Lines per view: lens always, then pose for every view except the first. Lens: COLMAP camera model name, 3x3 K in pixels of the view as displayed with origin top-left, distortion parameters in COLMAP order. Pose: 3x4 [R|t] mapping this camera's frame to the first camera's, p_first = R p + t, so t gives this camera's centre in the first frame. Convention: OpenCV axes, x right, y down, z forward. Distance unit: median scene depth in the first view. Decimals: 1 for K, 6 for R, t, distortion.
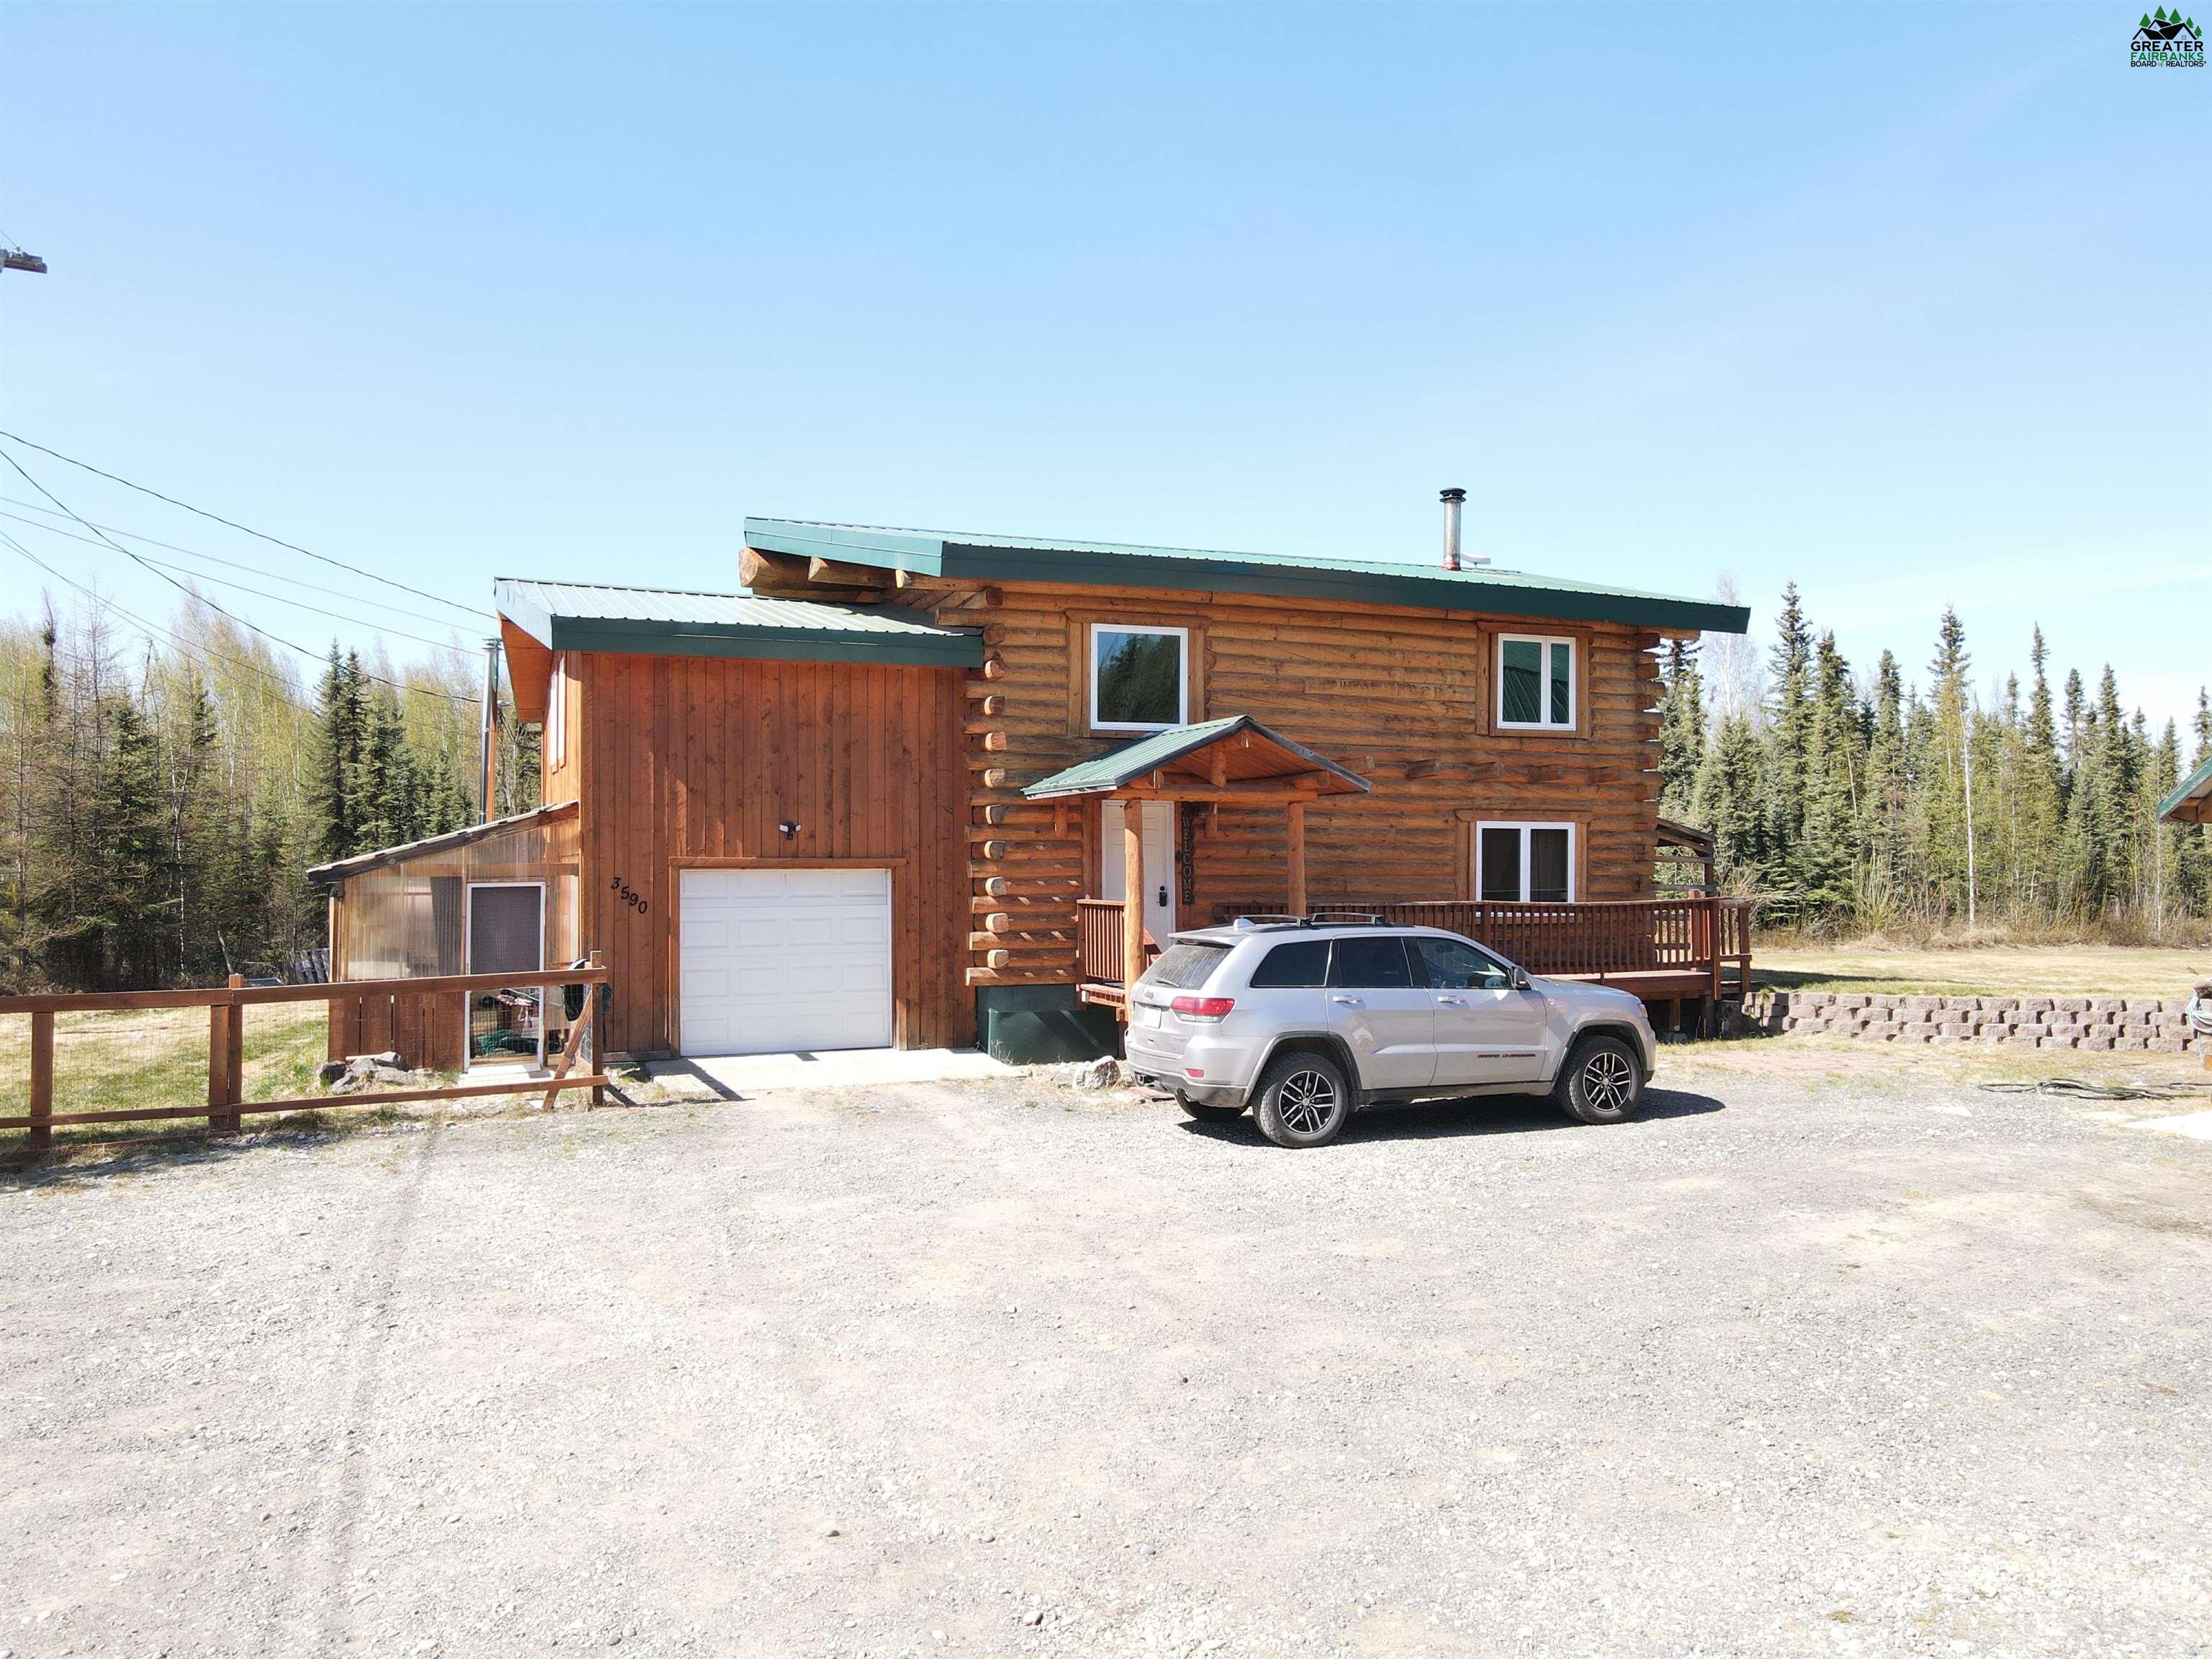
lens RADIAL K [[1599.1, 0, 1124.6], [0, 1599.1, 820.4], [0, 0, 1]] dist [0.006799, 0.015679]
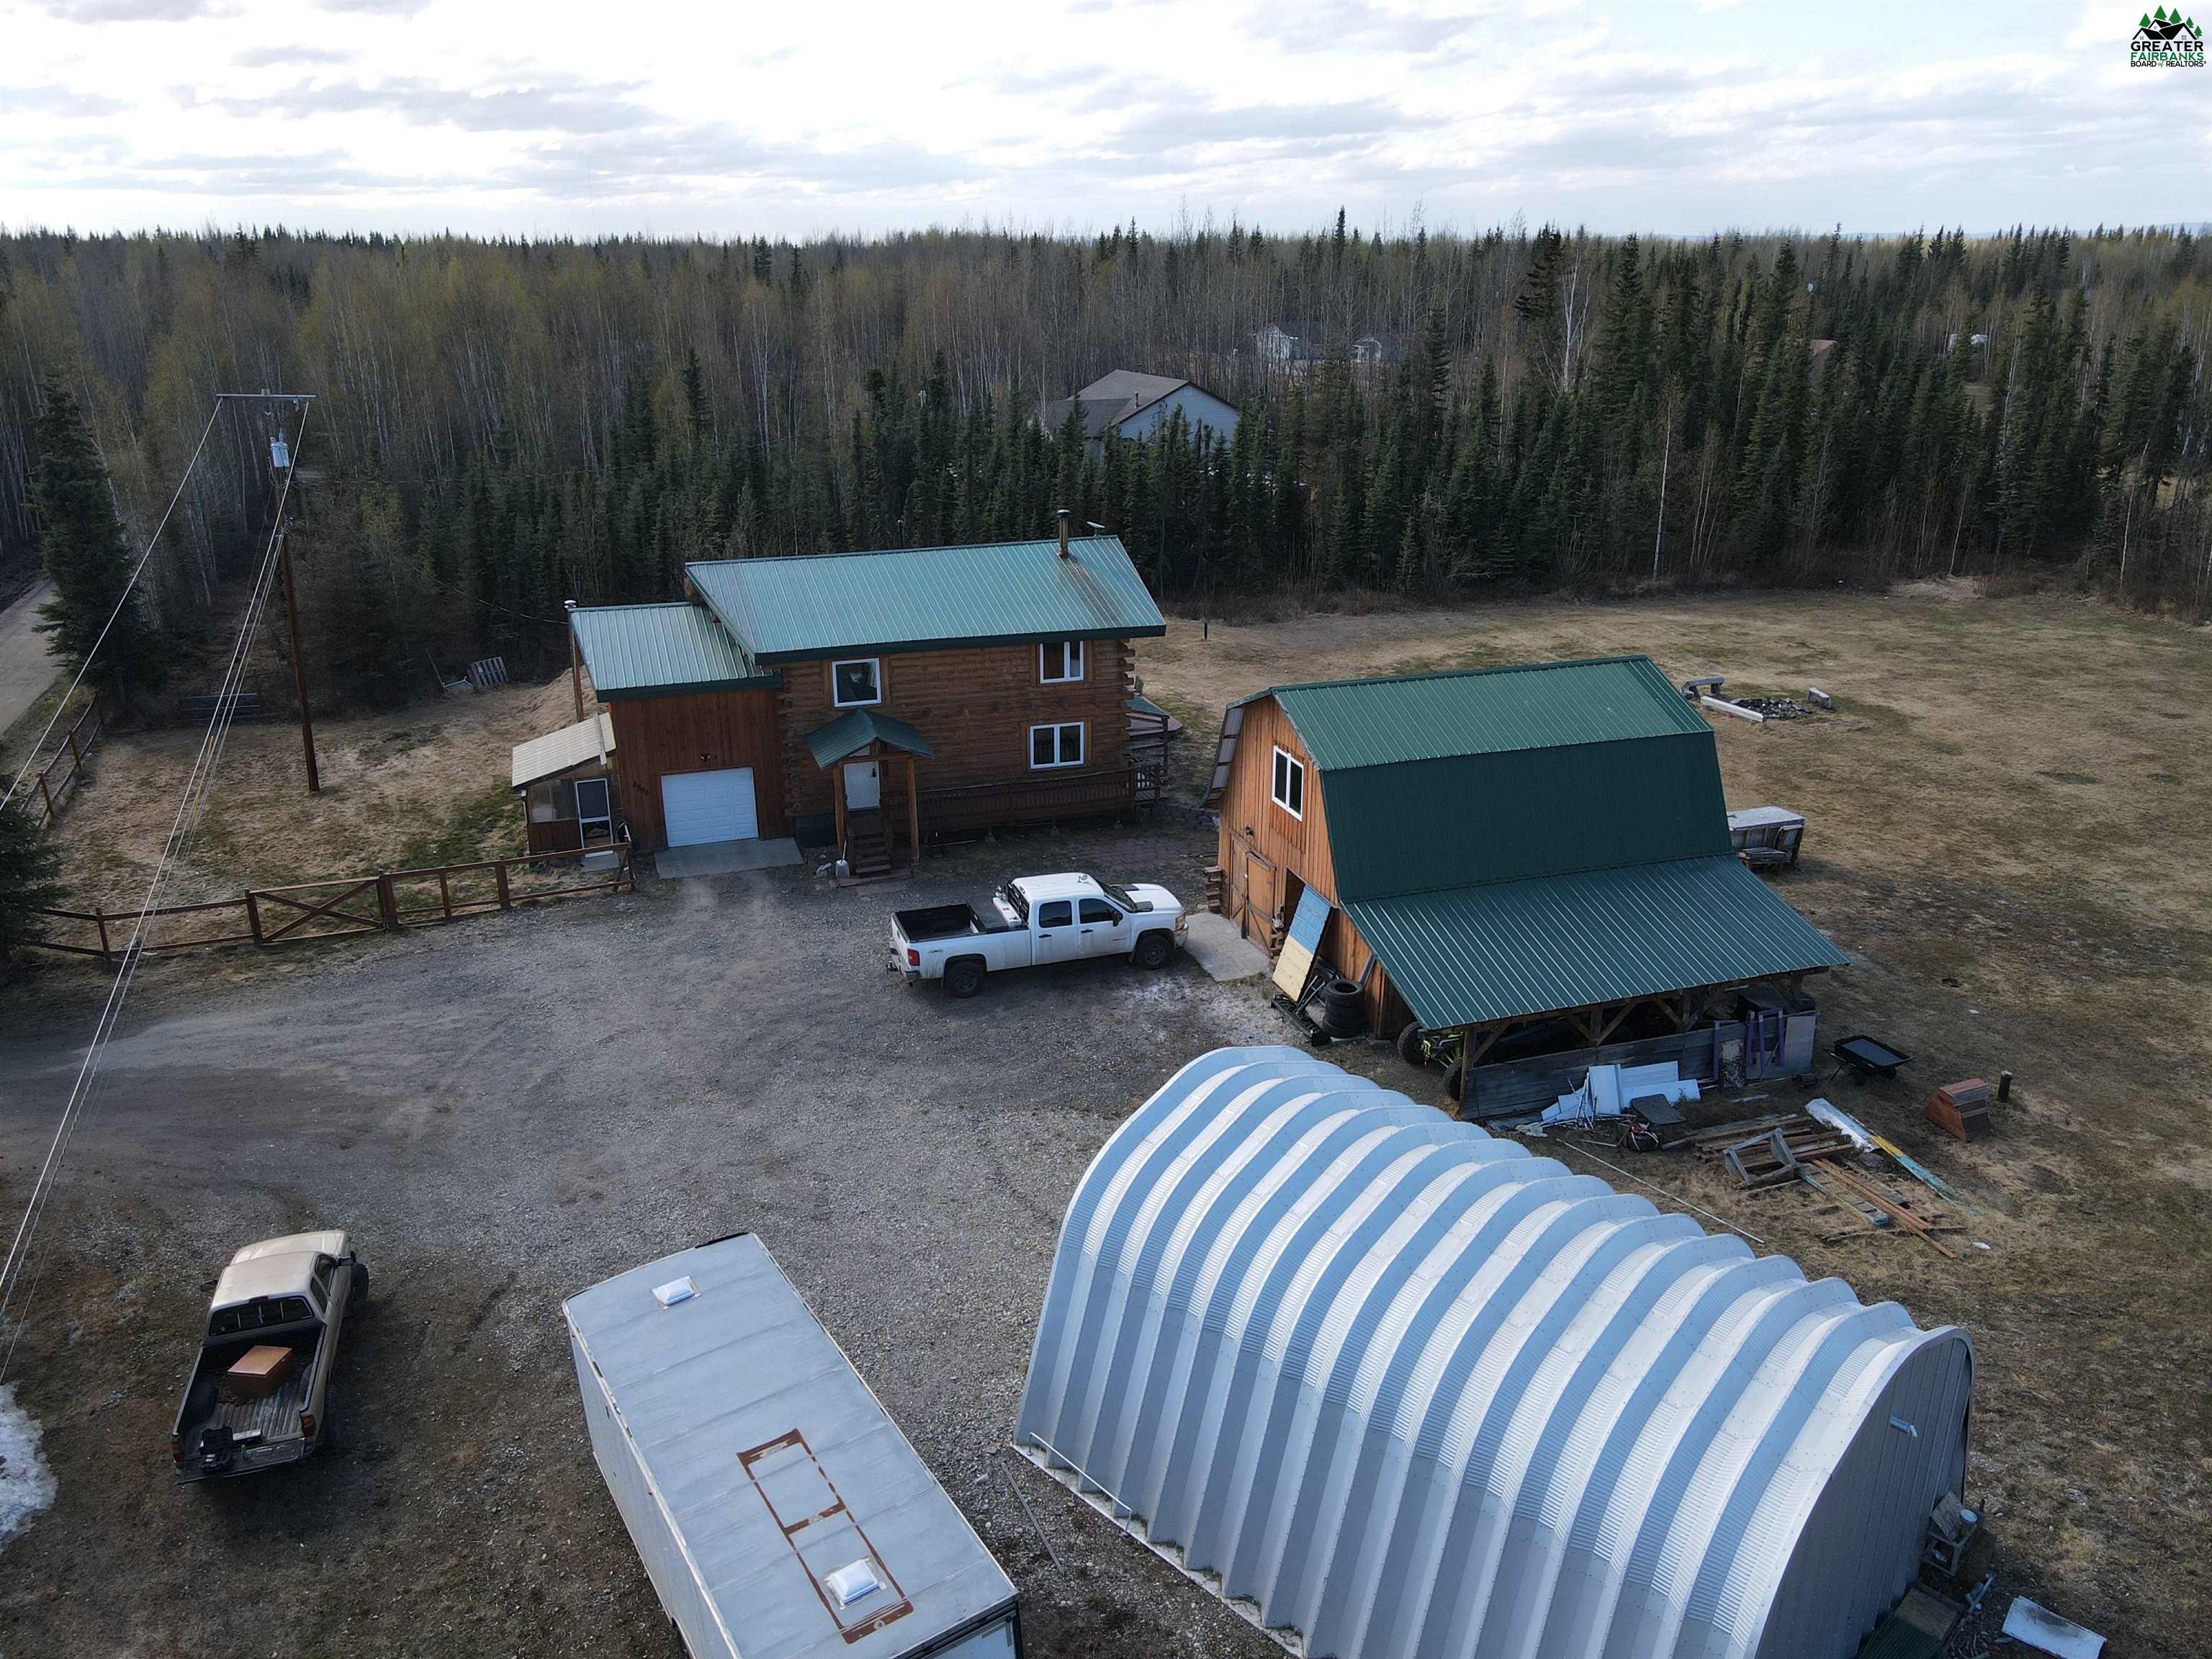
lens RADIAL K [[1599.1, 0, 1104.8], [0, 1599.1, 830.6], [0, 0, 1]] dist [0.006799, 0.015679]
pose [[0.997568, 0.023973, -0.065448, 0.521835], [0.001629, 0.930715, 0.365741, -0.734393], [0.069682, -0.364958, 0.928413, -1.159158]]
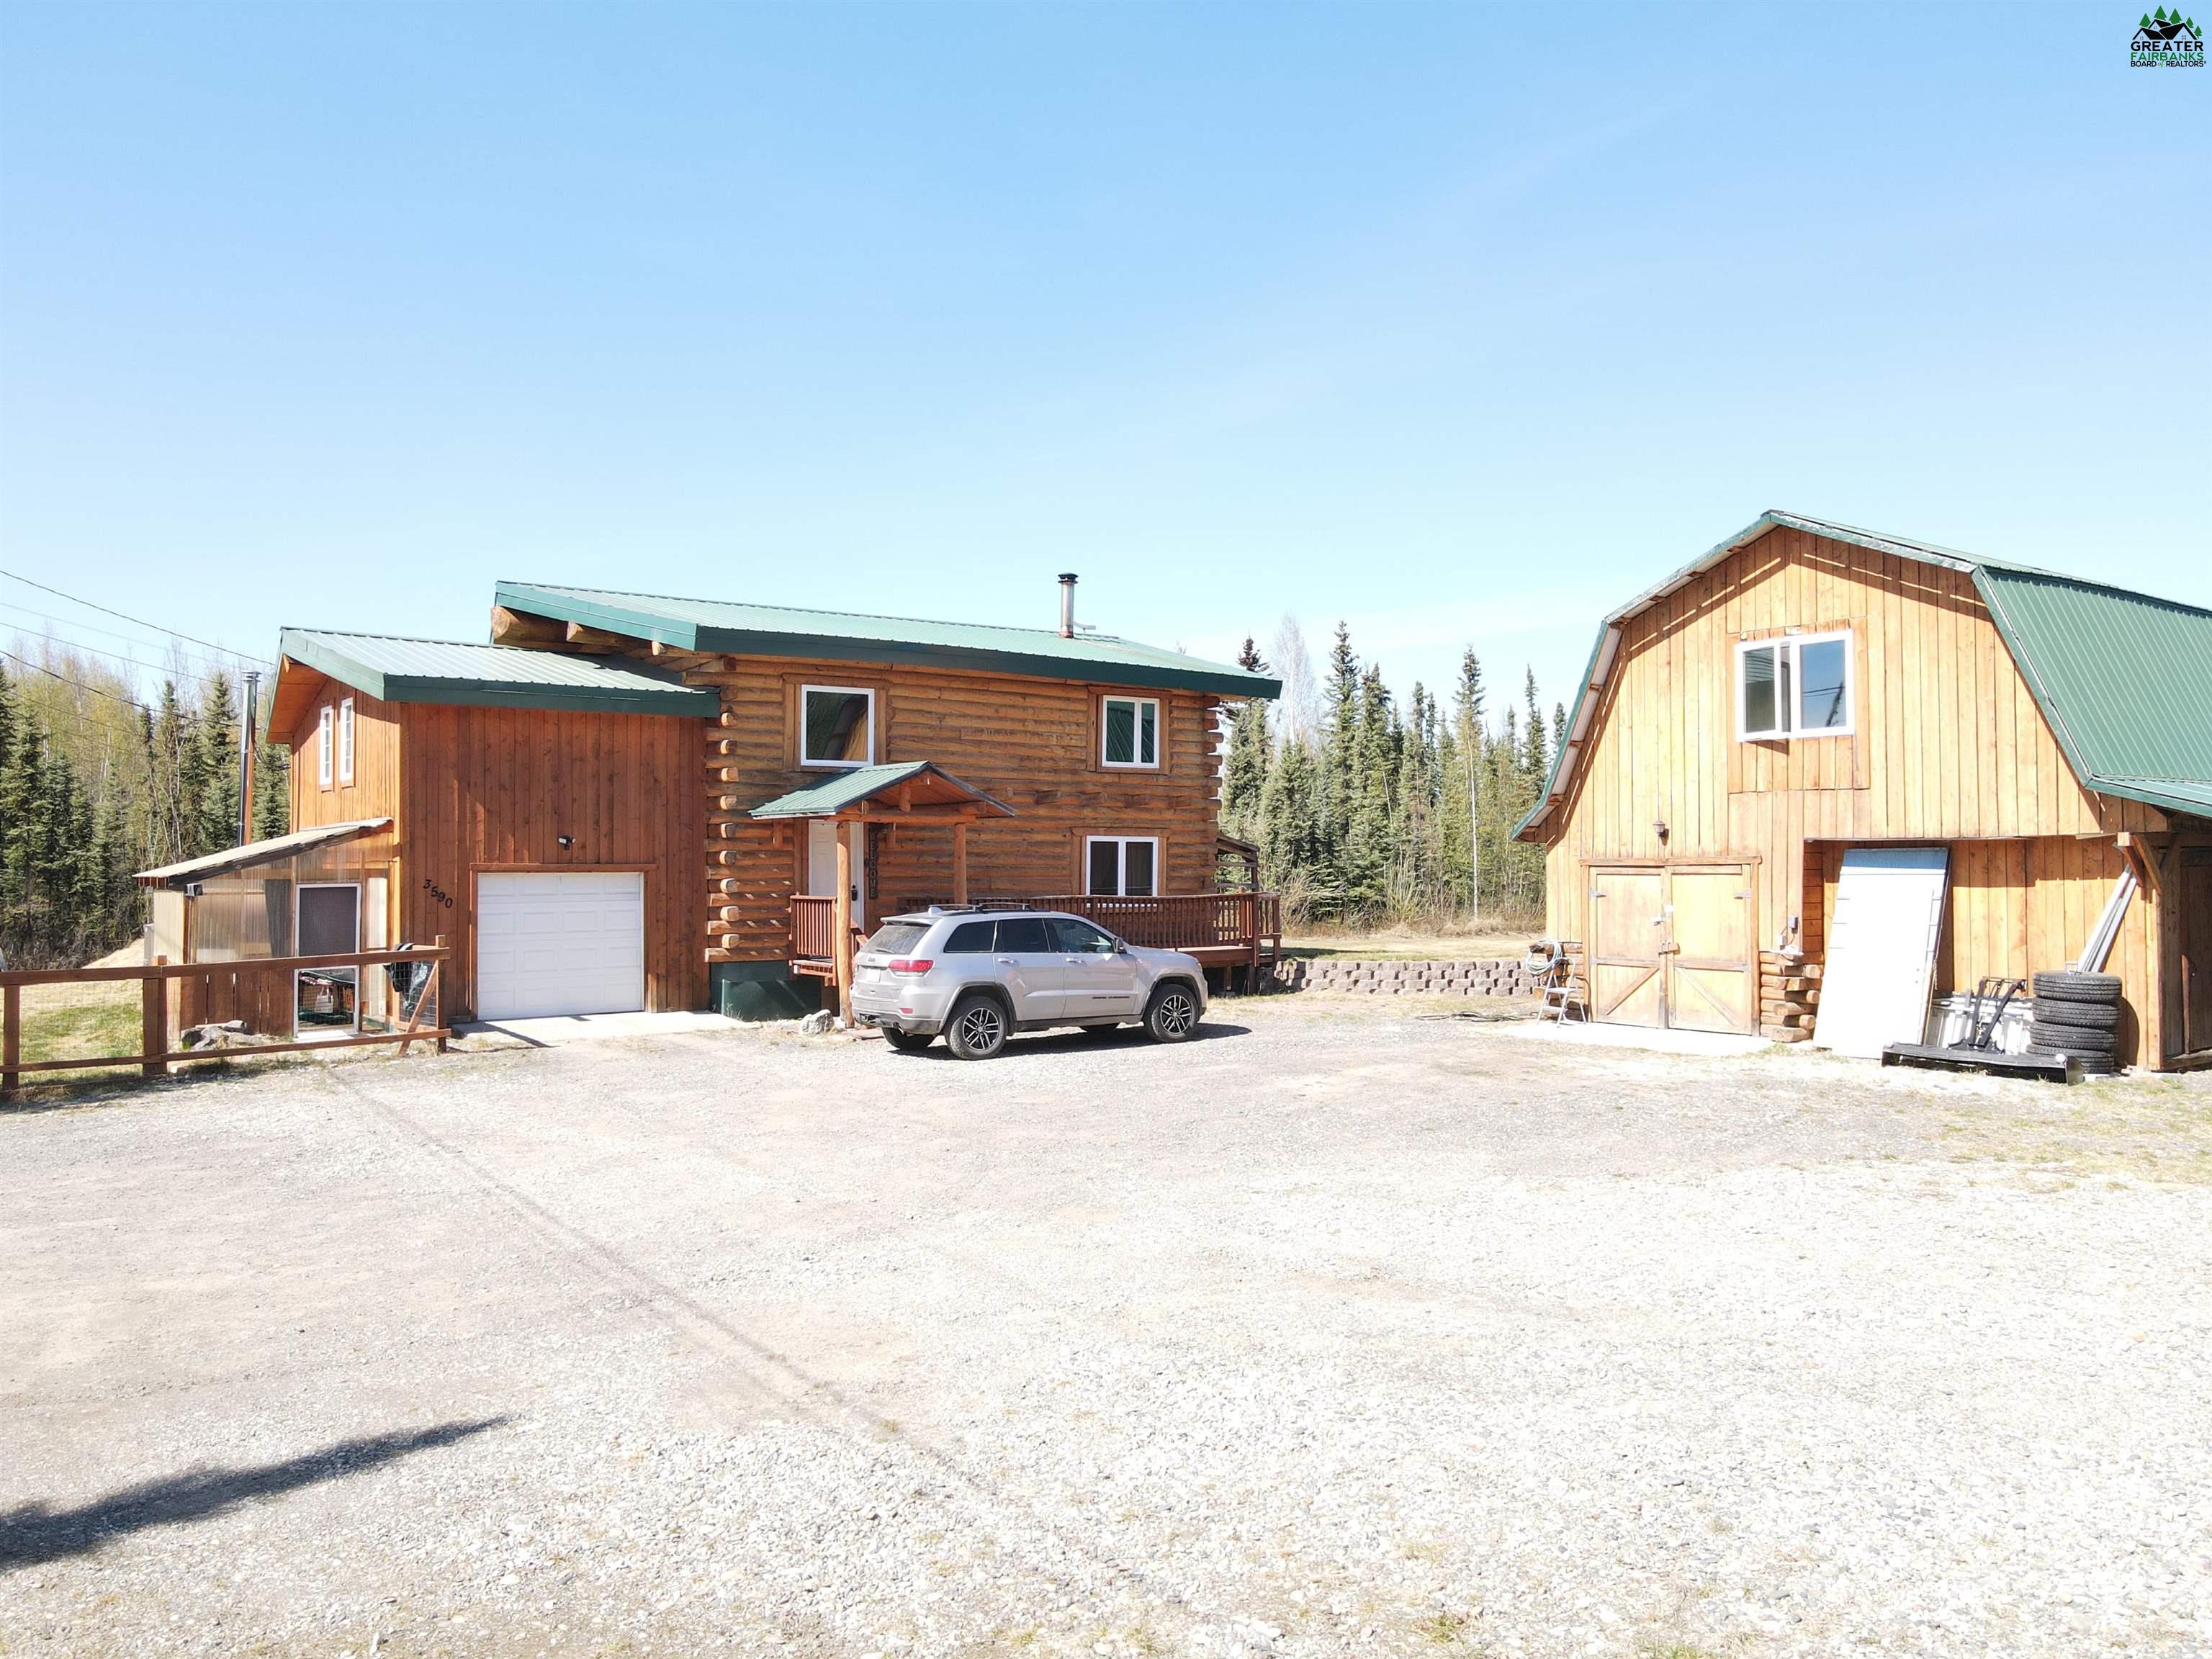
lens RADIAL K [[1599.1, 0, 1105.0], [0, 1599.1, 834.8], [0, 0, 1]] dist [0.006799, 0.015679]
pose [[0.971712, 0.004383, 0.236129, -0.090041], [-0.006406, 0.999949, 0.007800, -0.012220], [-0.236083, -0.009092, 0.971690, -0.336760]]
